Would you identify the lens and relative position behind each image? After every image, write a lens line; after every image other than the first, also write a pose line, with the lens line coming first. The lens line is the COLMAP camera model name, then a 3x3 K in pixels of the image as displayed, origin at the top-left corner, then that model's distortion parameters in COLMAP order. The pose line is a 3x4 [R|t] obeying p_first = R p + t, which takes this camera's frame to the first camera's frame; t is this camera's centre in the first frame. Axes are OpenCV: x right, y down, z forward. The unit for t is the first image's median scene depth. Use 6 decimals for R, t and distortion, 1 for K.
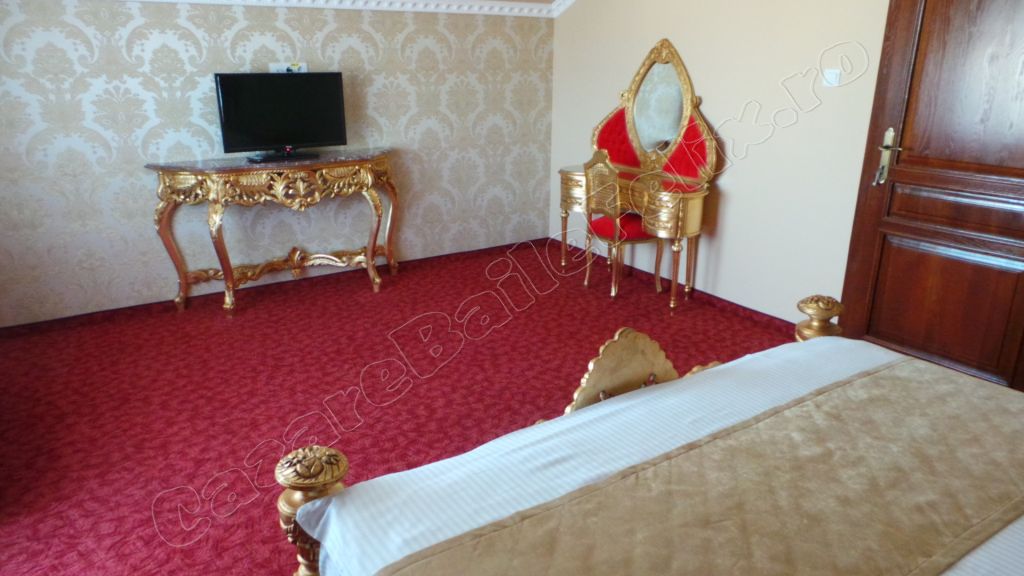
lens RADIAL K [[707.0, 0, 468.6], [0, 707.0, 302.1], [0, 0, 1]] dist [0.006082, 0.002581]
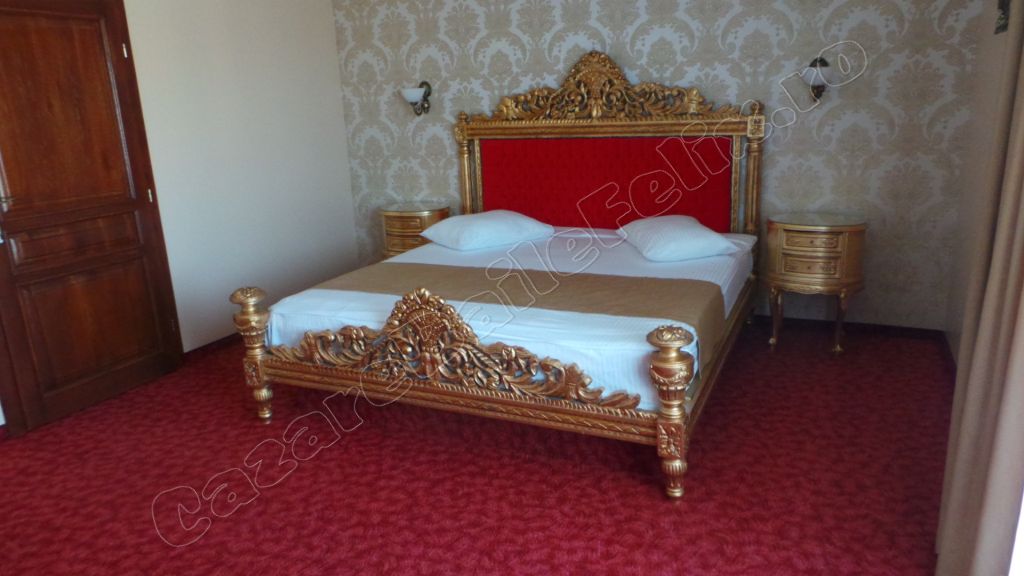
lens RADIAL K [[707.0, 0, 511.2], [0, 707.0, 283.3], [0, 0, 1]] dist [0.006082, 0.002581]
pose [[0.534254, 0.219176, -0.816416, 0.564244], [-0.211356, 0.969761, 0.122034, -0.120331], [0.818475, 0.107357, 0.564422, 0.348784]]
